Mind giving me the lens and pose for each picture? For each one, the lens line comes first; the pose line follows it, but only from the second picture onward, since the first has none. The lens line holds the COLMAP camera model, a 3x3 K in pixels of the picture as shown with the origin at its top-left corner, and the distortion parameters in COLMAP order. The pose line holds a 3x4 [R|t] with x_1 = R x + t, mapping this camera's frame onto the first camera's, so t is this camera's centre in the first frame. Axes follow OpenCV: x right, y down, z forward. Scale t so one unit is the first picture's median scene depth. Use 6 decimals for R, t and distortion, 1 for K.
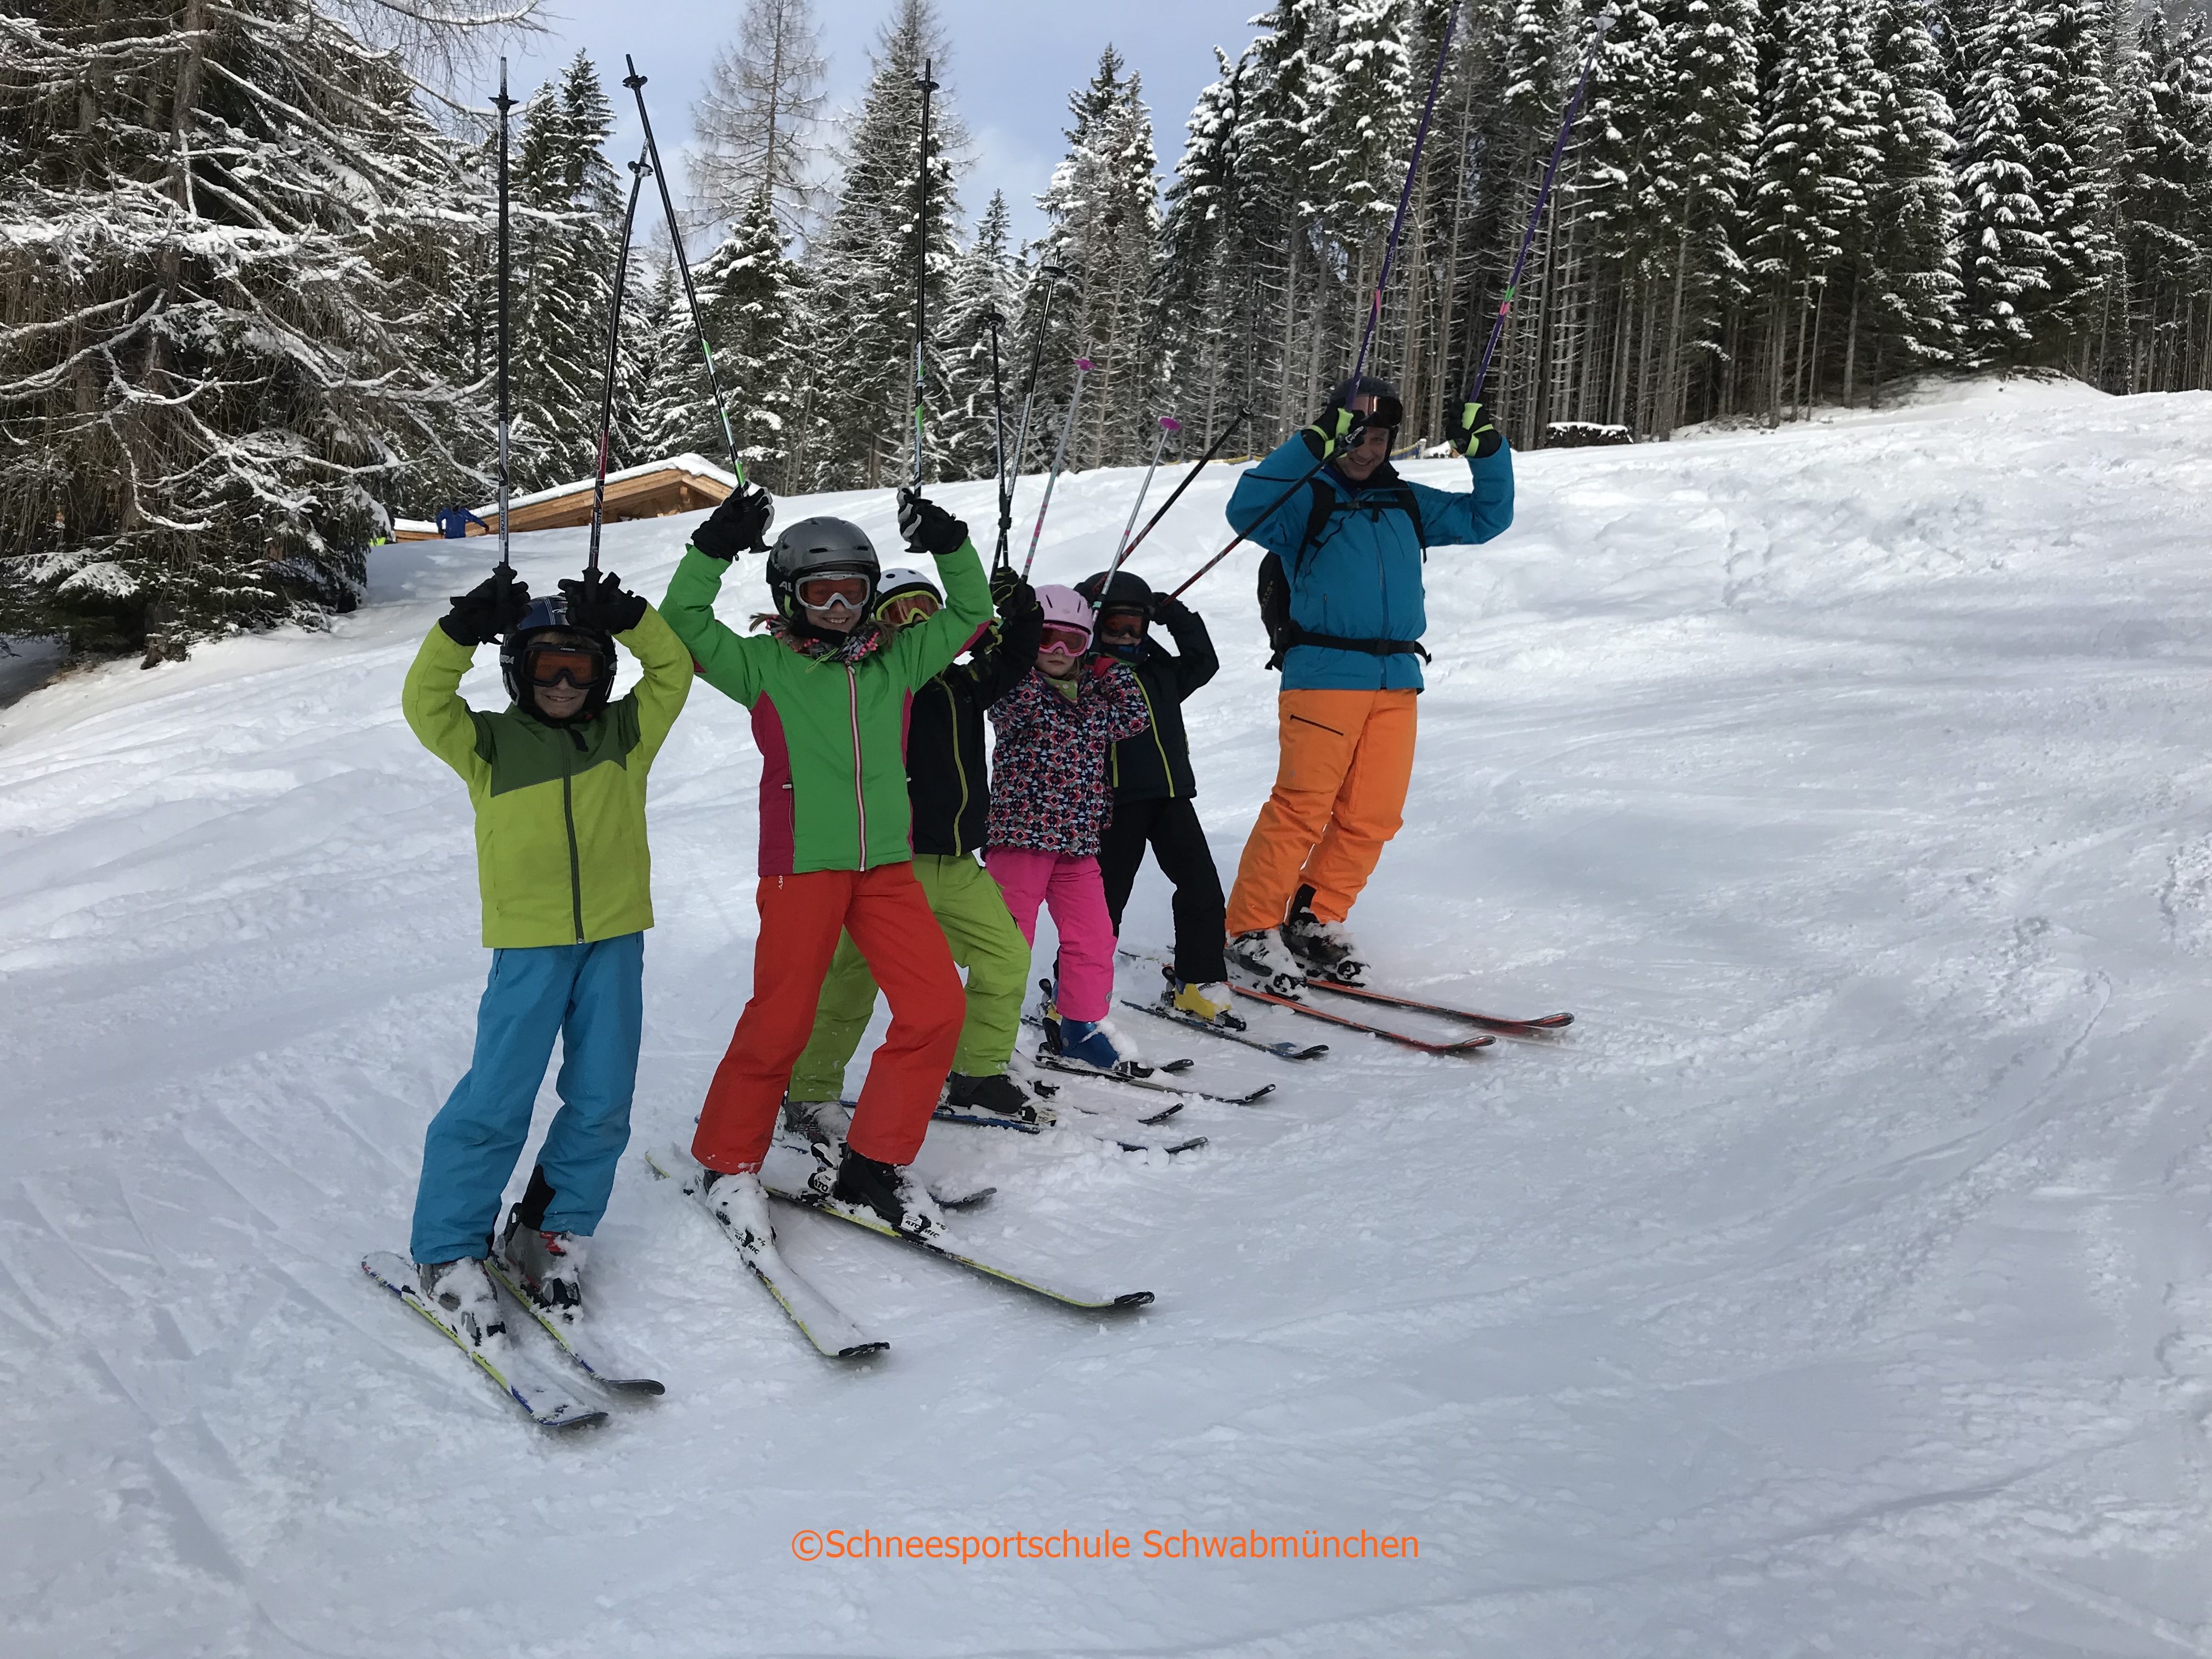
lens RADIAL K [[1818.5, 0, 1116.7], [0, 1818.5, 826.9], [0, 0, 1]] dist [0.028621, -0.030375]
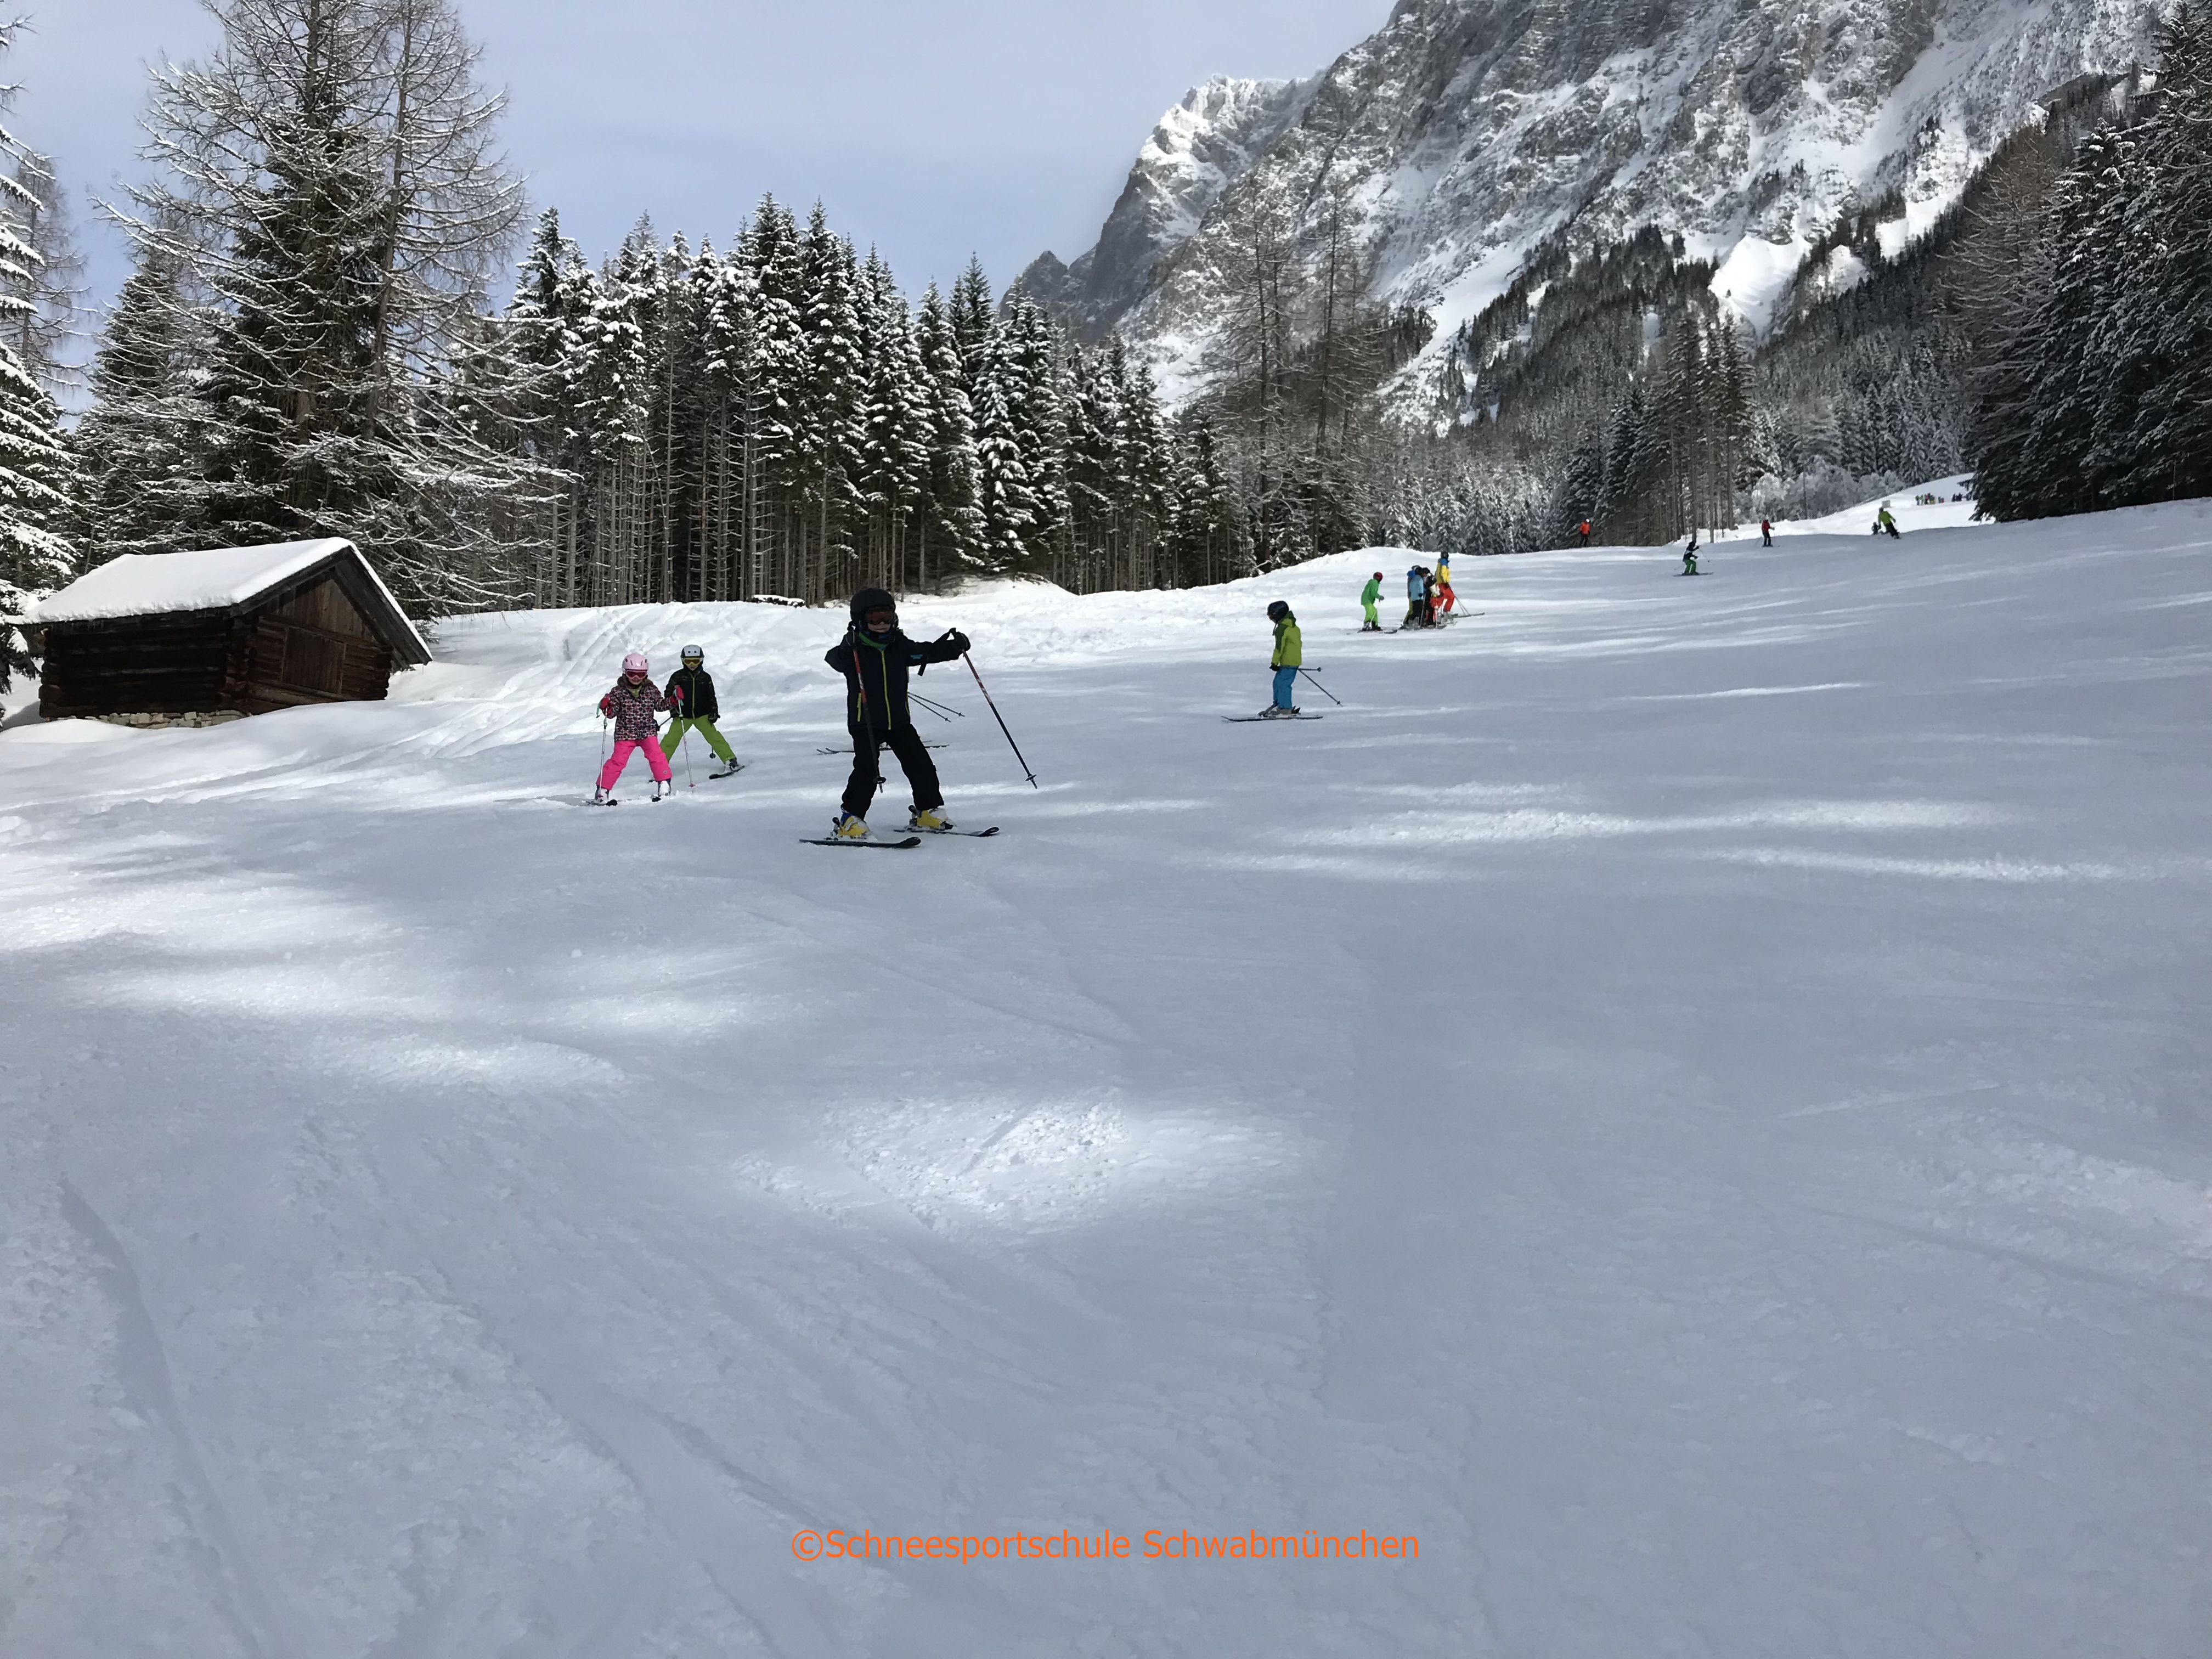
lens RADIAL K [[1818.5, 0, 1092.6], [0, 1818.5, 845.3], [0, 0, 1]] dist [0.028621, -0.030375]
pose [[0.855731, -0.031915, 0.516435, -0.281730], [0.078338, 0.994582, -0.068341, 0.093082], [-0.511456, 0.098938, 0.853595, -0.339652]]
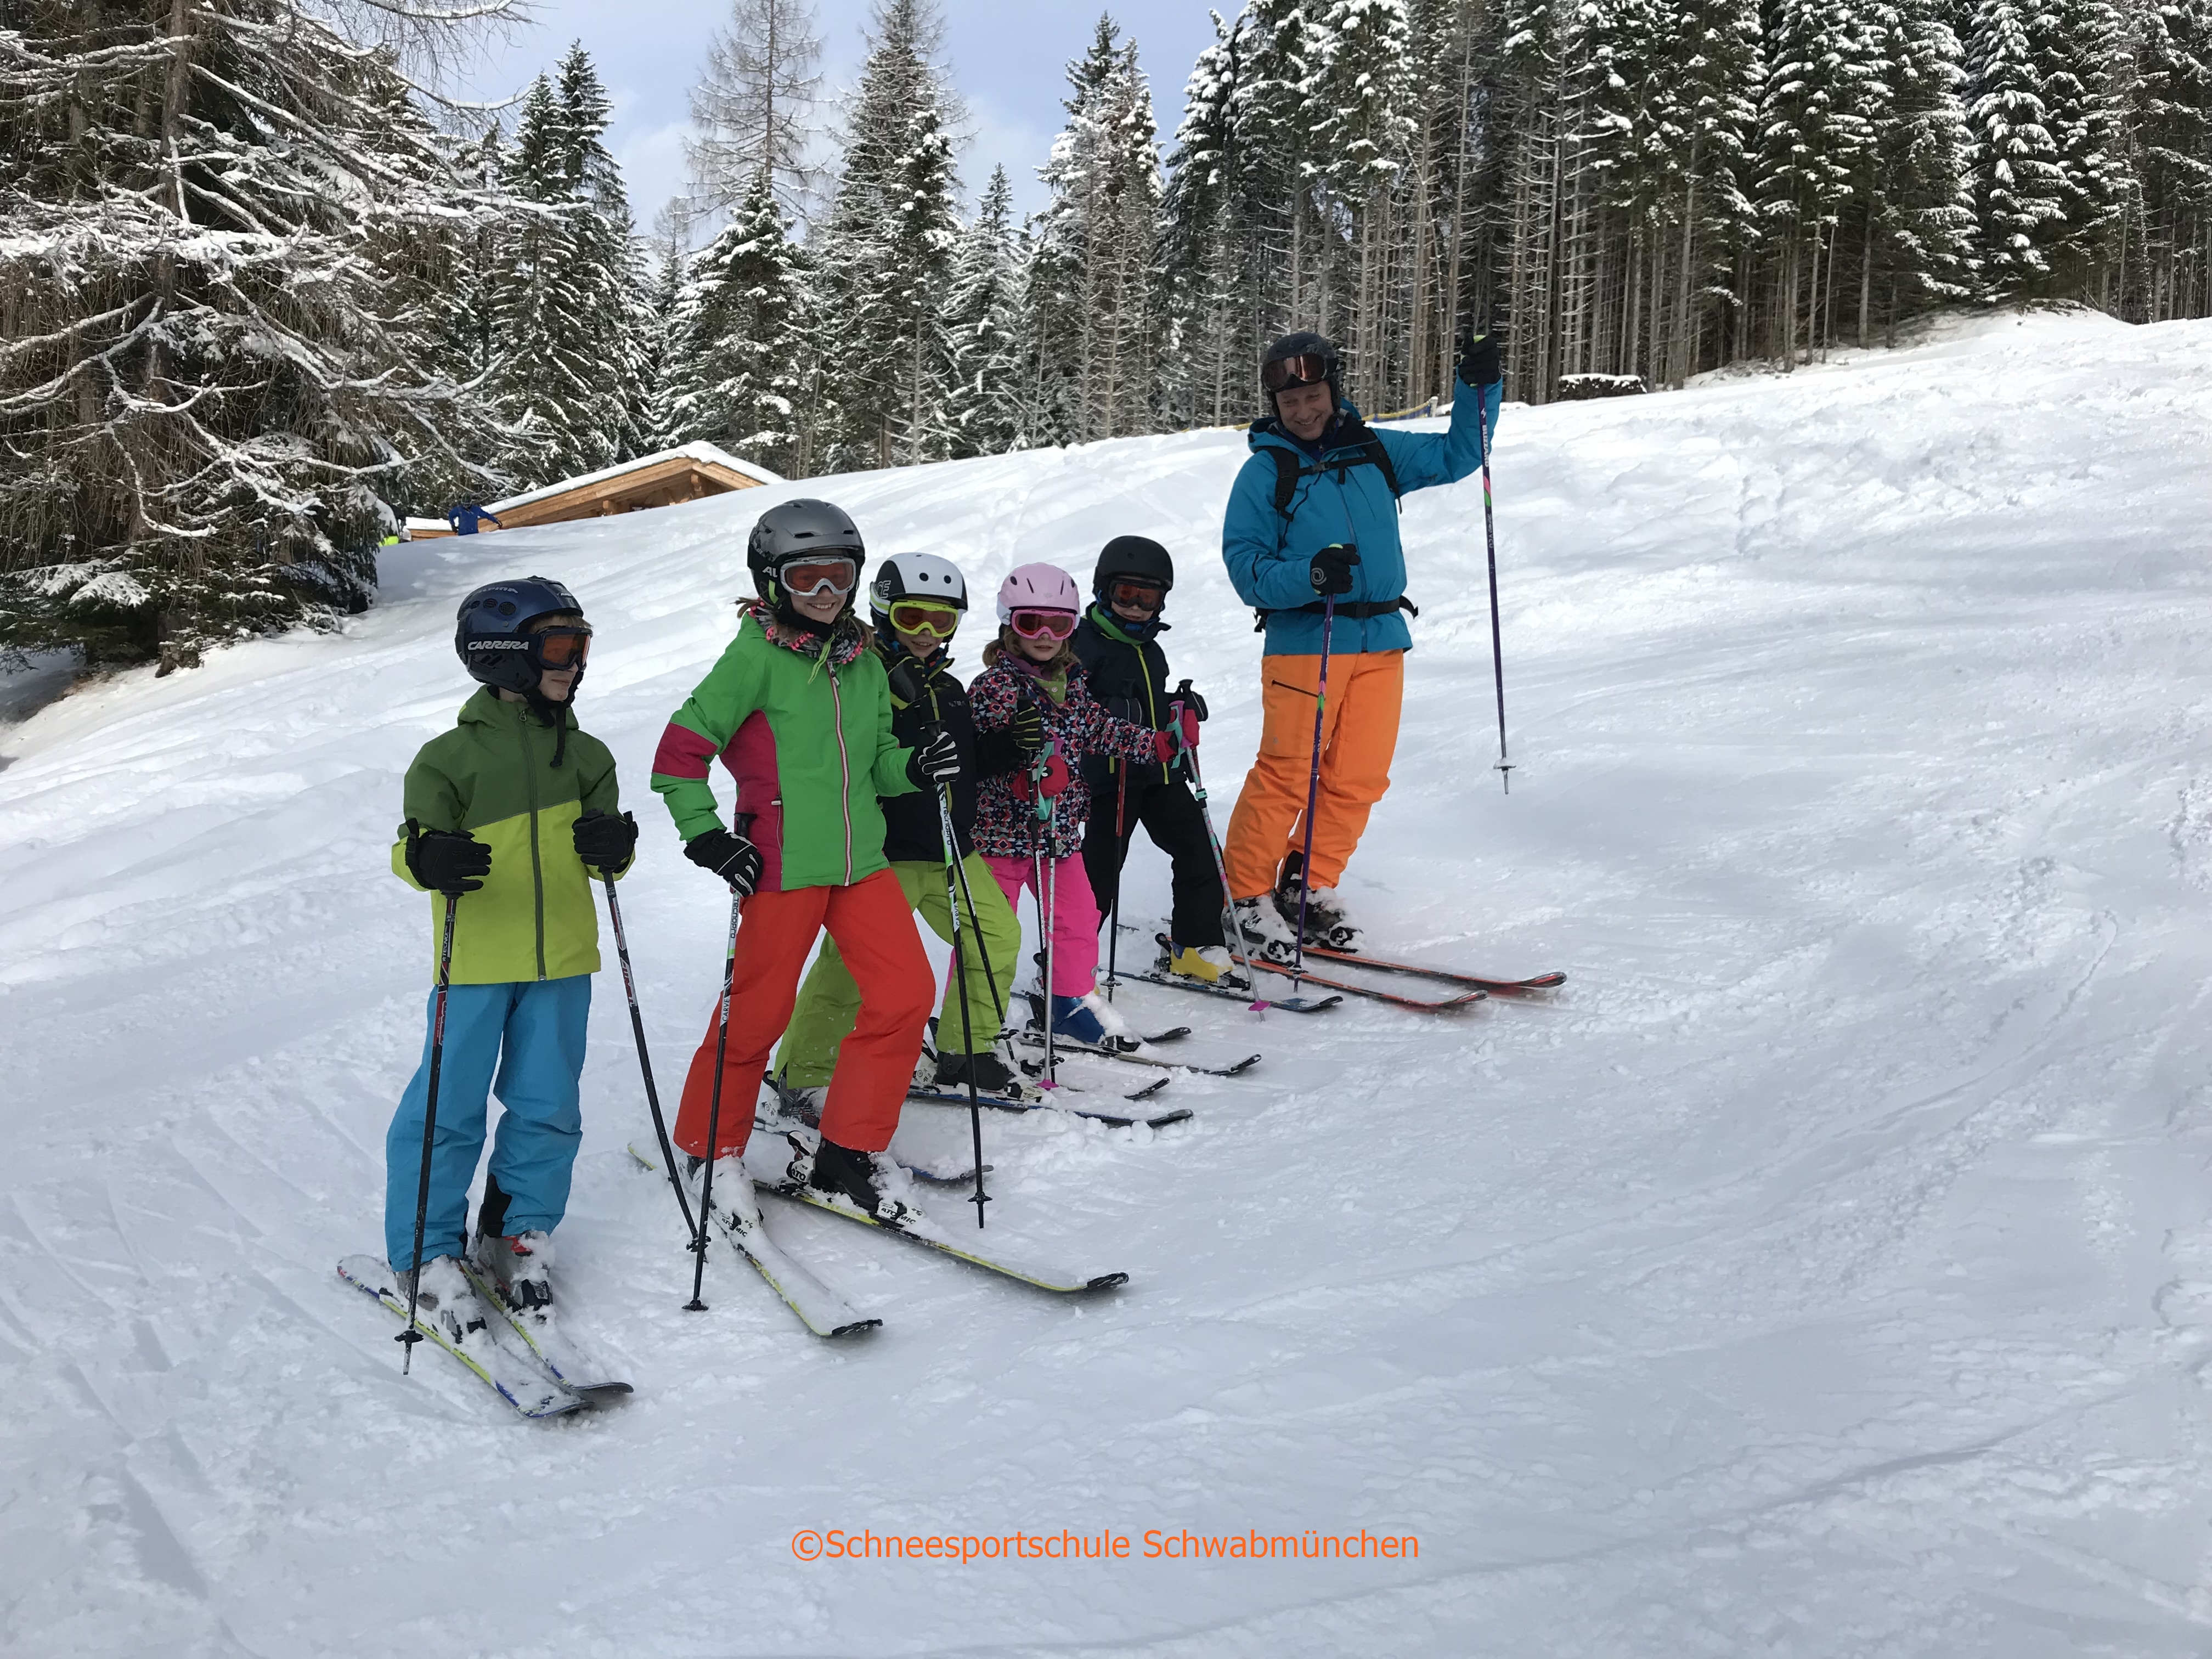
lens RADIAL K [[1818.5, 0, 1116.8], [0, 1818.5, 821.2], [0, 0, 1]] dist [0.028621, -0.030375]
pose [[0.999212, -0.036459, -0.015698, 0.002504], [0.036644, 0.999260, 0.011676, 0.000026], [0.015261, -0.012242, 0.999809, 0.001363]]
